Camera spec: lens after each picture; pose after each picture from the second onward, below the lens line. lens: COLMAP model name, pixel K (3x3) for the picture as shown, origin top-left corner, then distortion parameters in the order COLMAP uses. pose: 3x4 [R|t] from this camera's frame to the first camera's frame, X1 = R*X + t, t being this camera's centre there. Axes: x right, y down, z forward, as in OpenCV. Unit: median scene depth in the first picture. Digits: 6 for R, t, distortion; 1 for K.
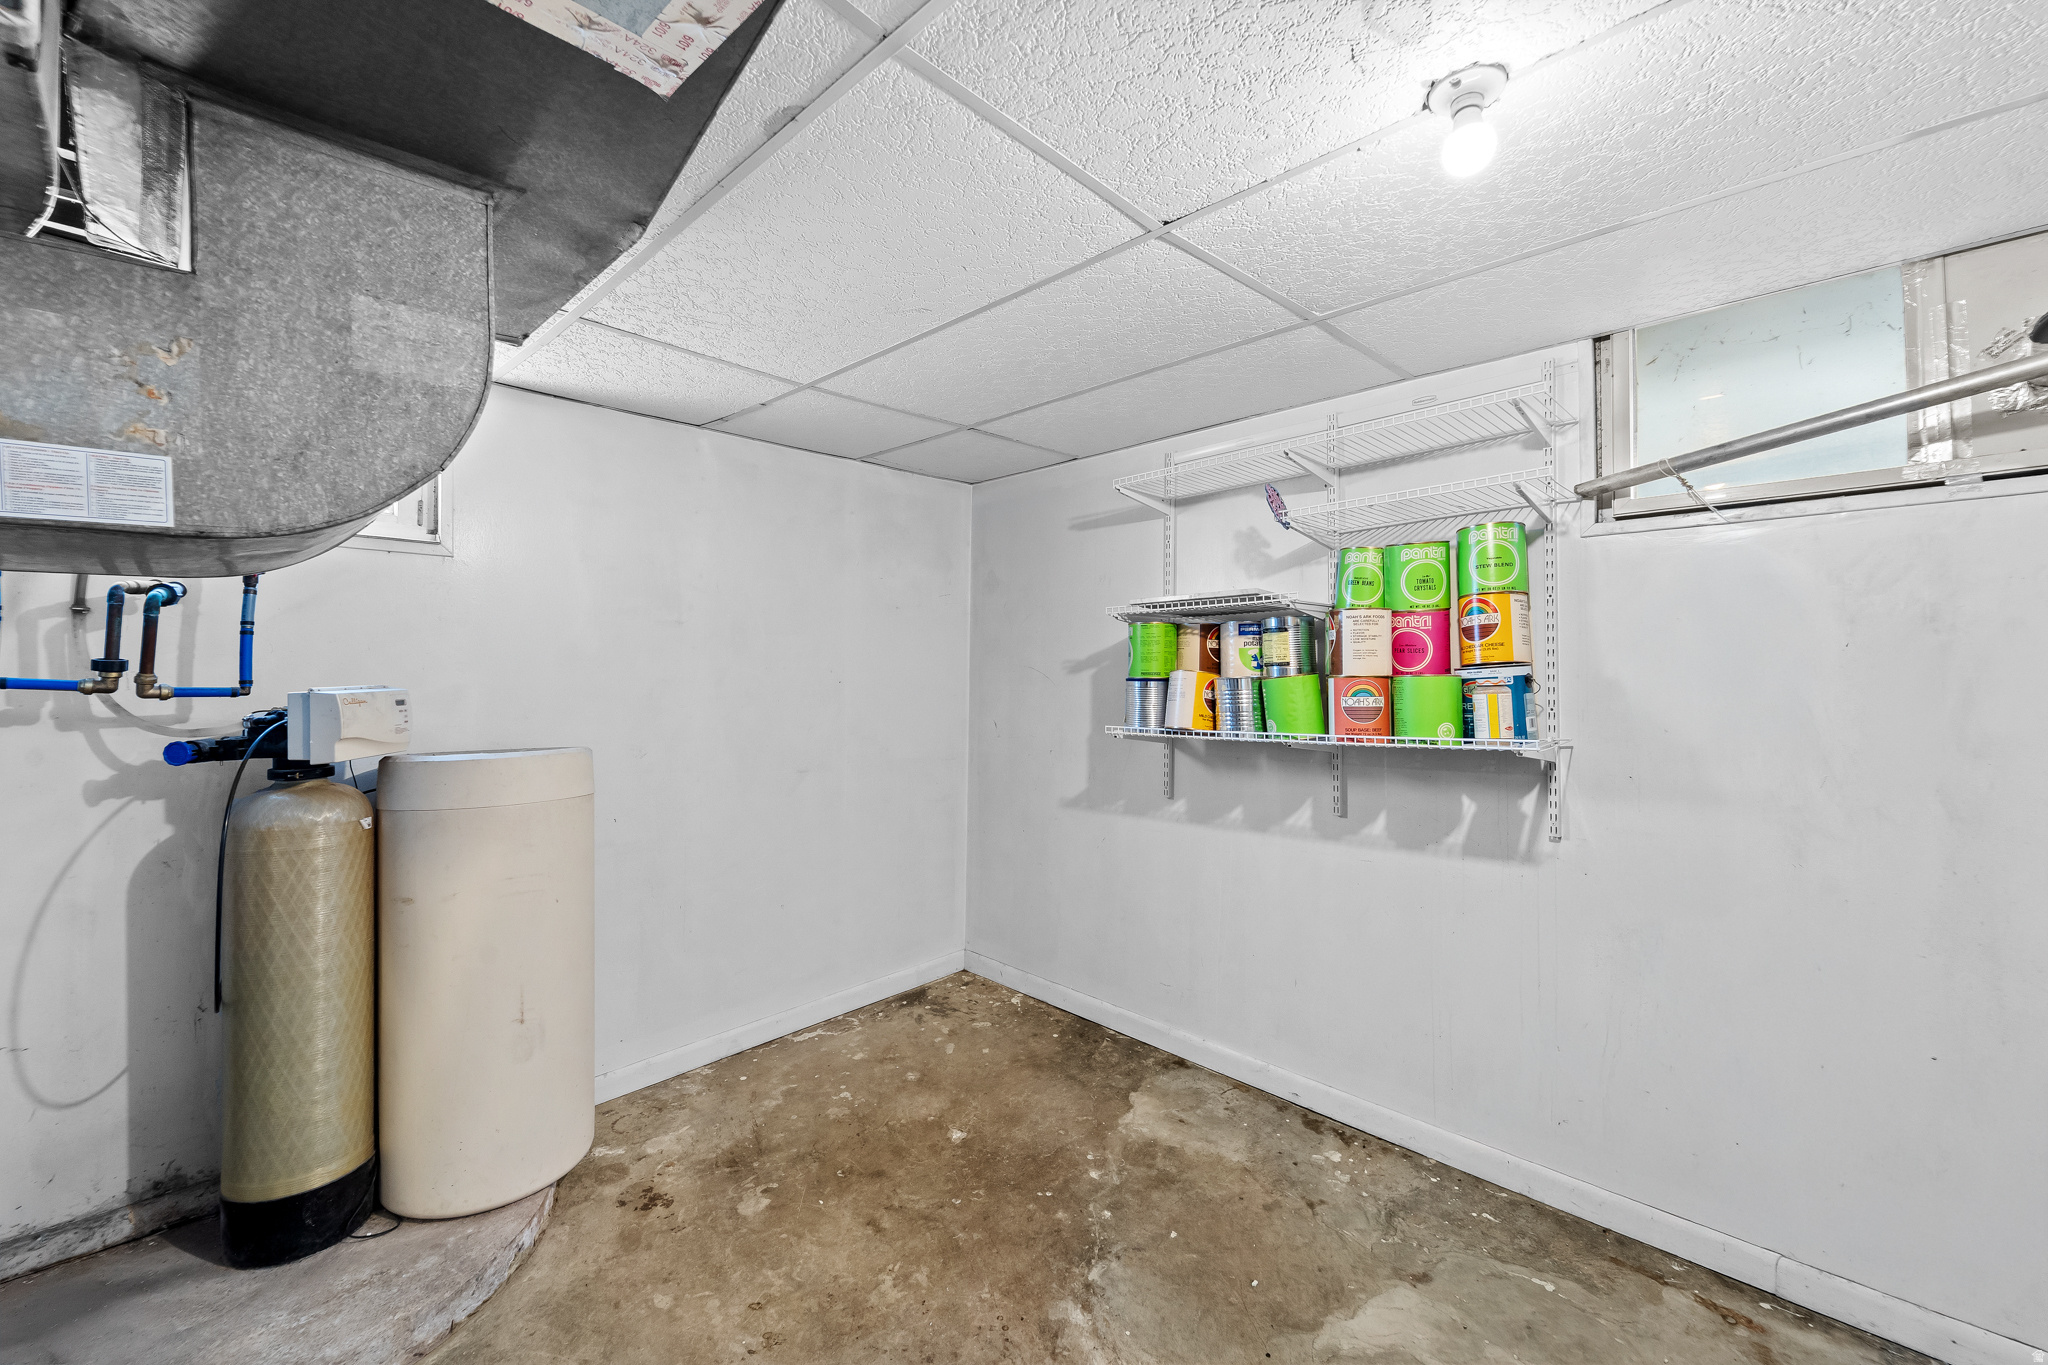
lens RADIAL K [[836.9, 0, 1019.2], [0, 836.9, 686.4], [0, 0, 1]] dist [0.000166, -0.001637]
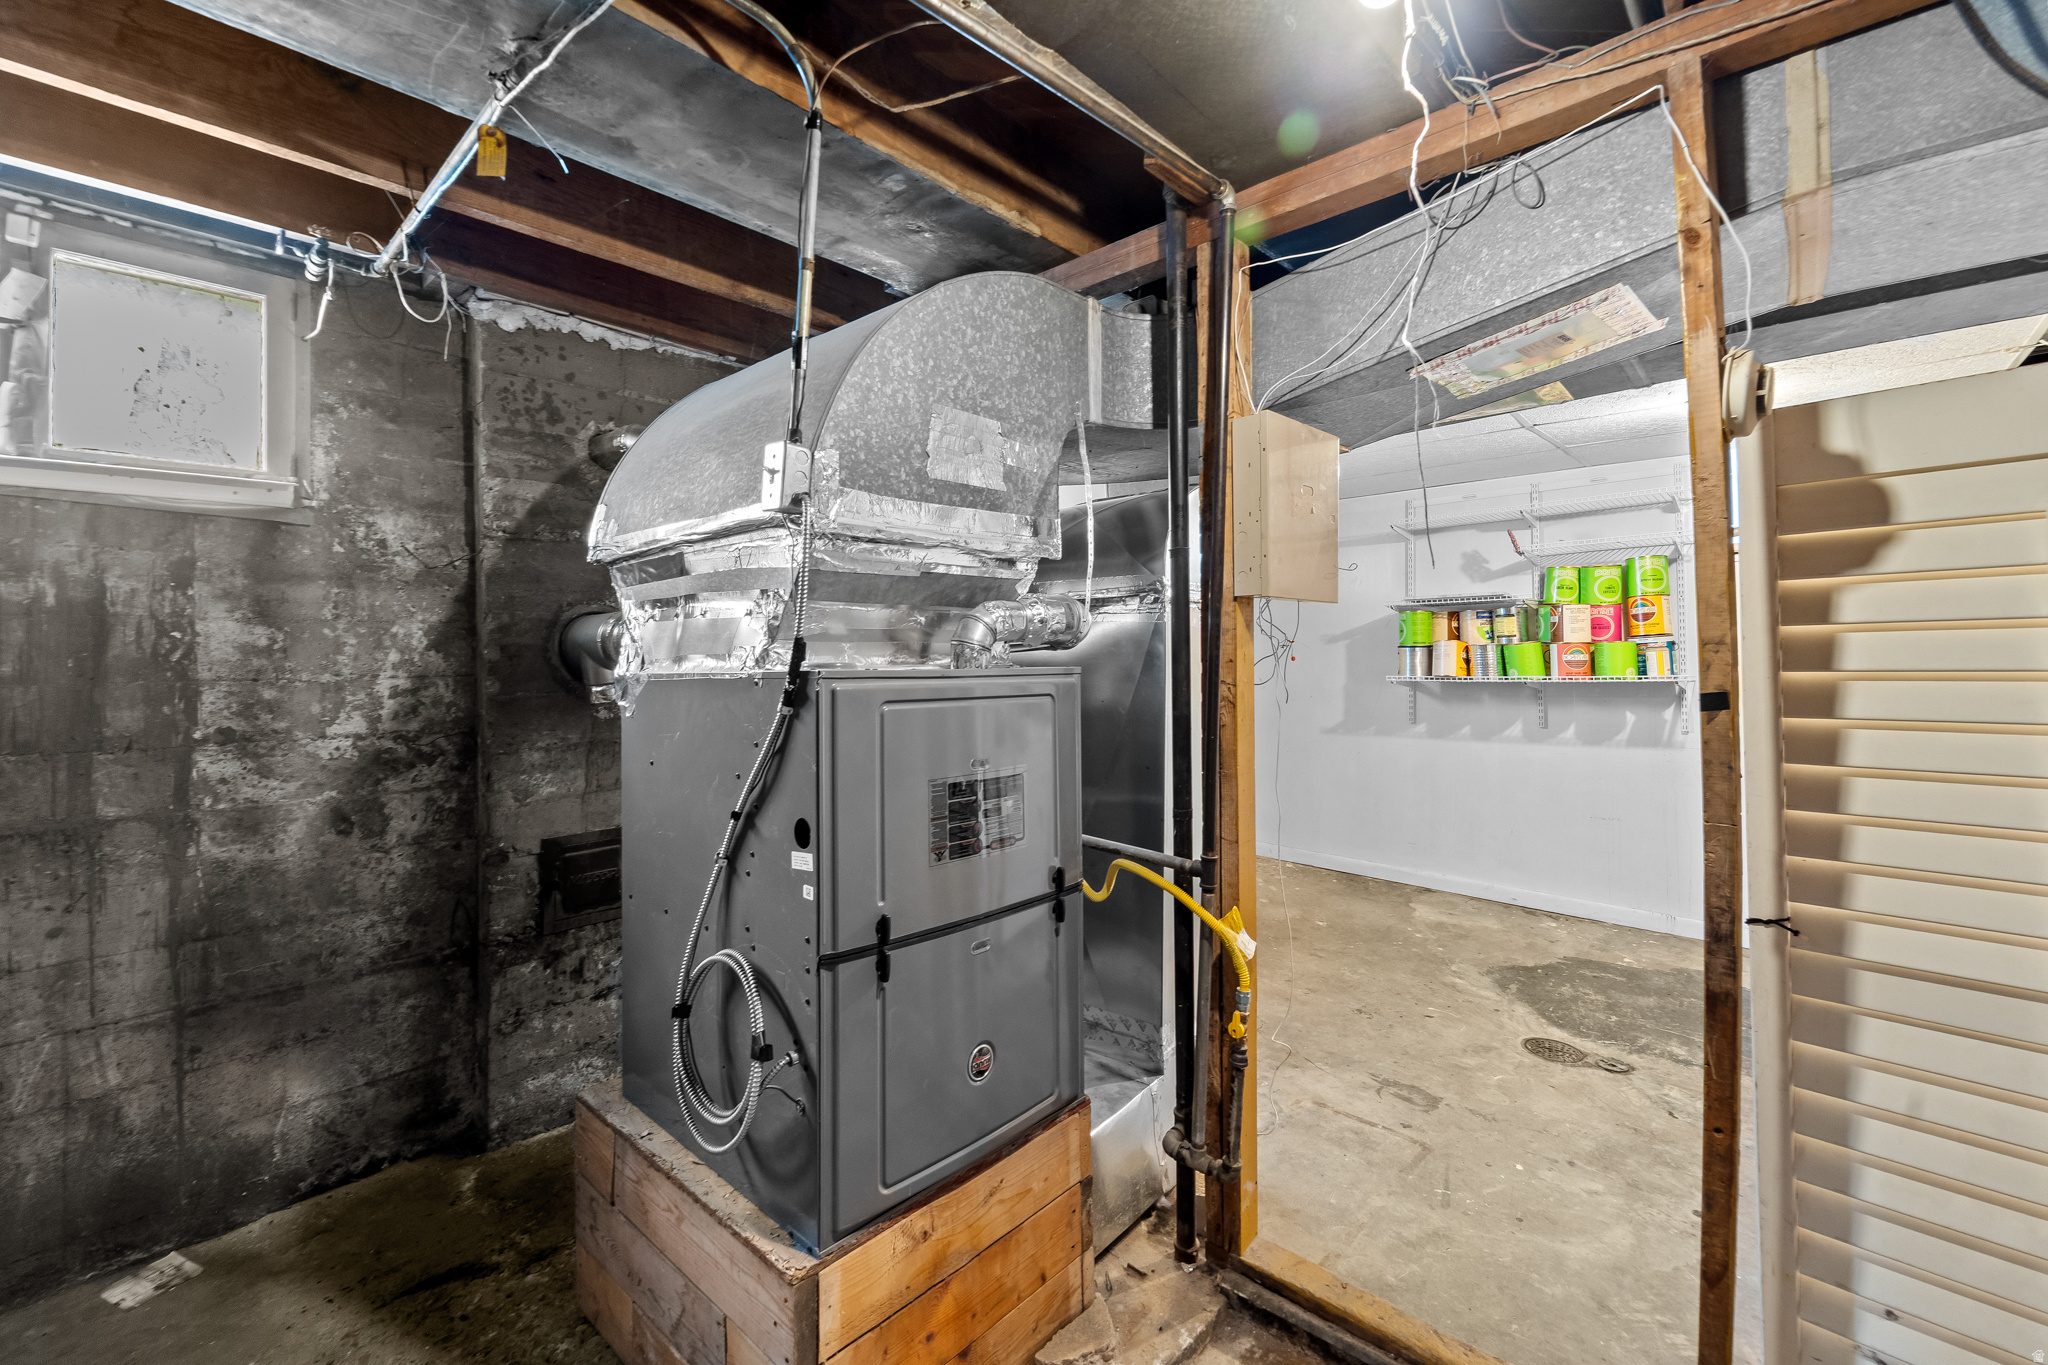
lens RADIAL K [[836.9, 0, 1028.2], [0, 836.9, 664.4], [0, 0, 1]] dist [0.000166, -0.001637]
pose [[0.999242, -0.010807, 0.037387, -0.715609], [0.010629, 0.999931, 0.004946, 0.011566], [-0.037438, -0.004545, 0.999289, -0.632602]]
